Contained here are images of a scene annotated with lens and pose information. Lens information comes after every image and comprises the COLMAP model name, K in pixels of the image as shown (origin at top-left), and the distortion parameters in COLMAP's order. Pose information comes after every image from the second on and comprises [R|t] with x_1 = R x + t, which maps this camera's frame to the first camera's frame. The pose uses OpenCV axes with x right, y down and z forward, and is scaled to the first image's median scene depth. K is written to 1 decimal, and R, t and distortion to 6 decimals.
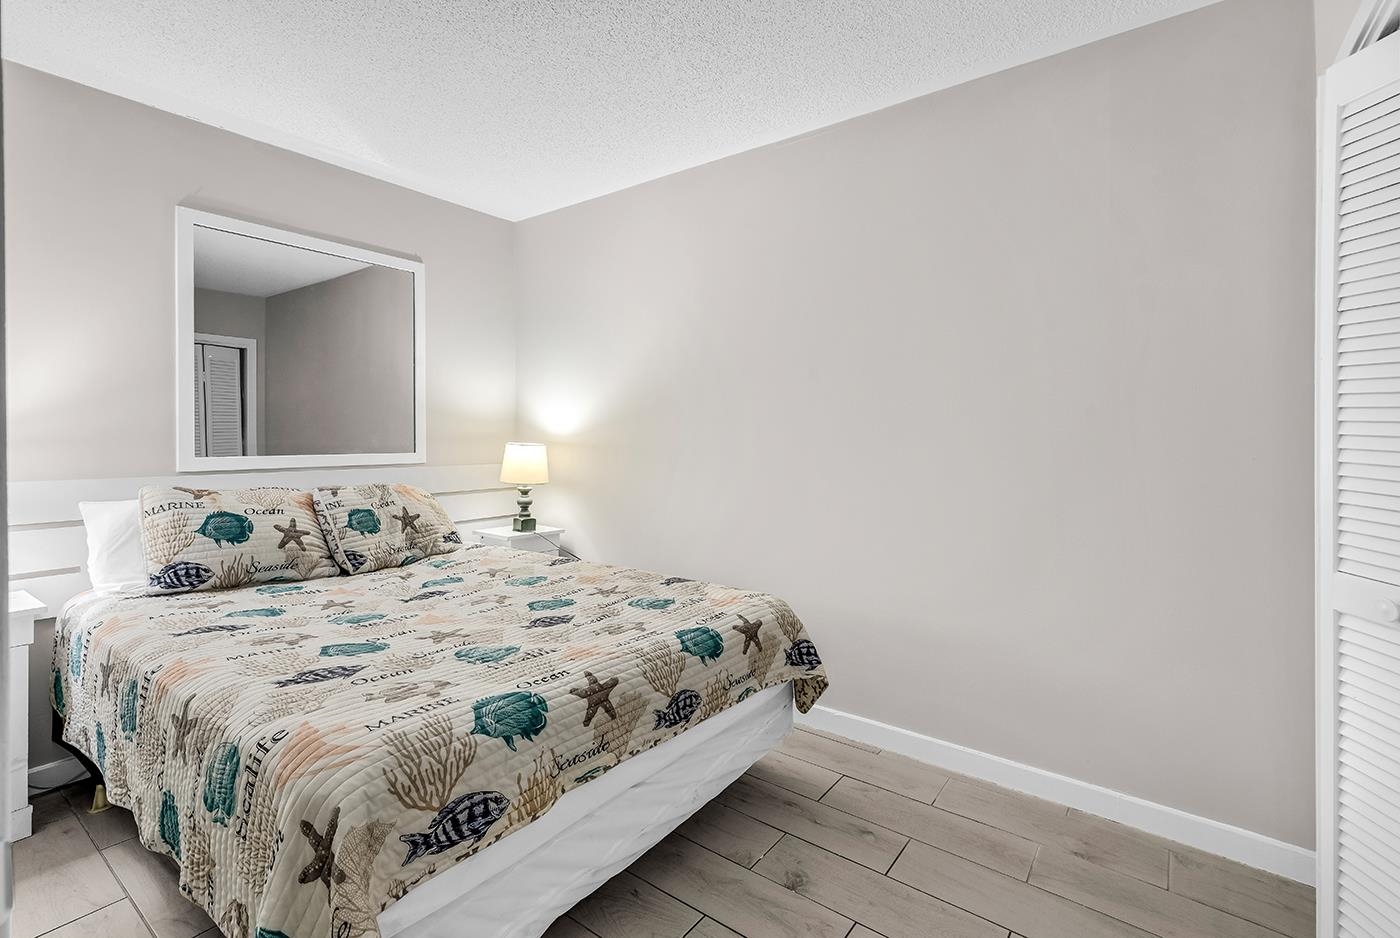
lens RADIAL K [[640.1, 0, 709.3], [0, 640.1, 451.2], [0, 0, 1]] dist [0.021364, -0.000171]
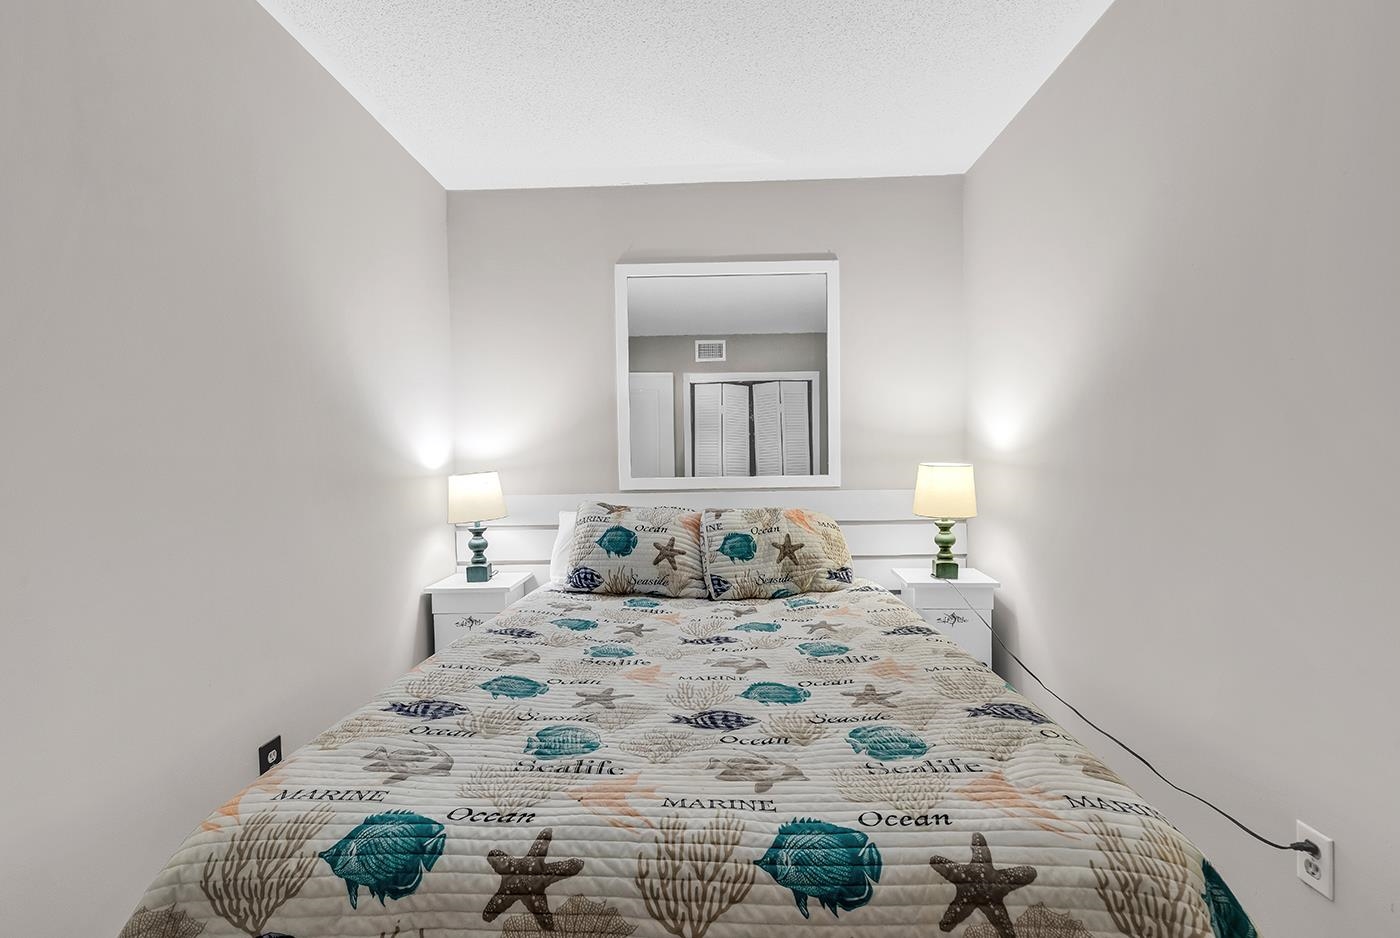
lens RADIAL K [[642.5, 0, 700.4], [0, 642.5, 496.1], [0, 0, 1]] dist [0.007665, -0.000046]
pose [[0.580627, 0.037073, -0.813325, 0.223893], [-0.002711, 0.999045, 0.043603, -0.008837], [0.814165, -0.023113, 0.580173, 0.422932]]
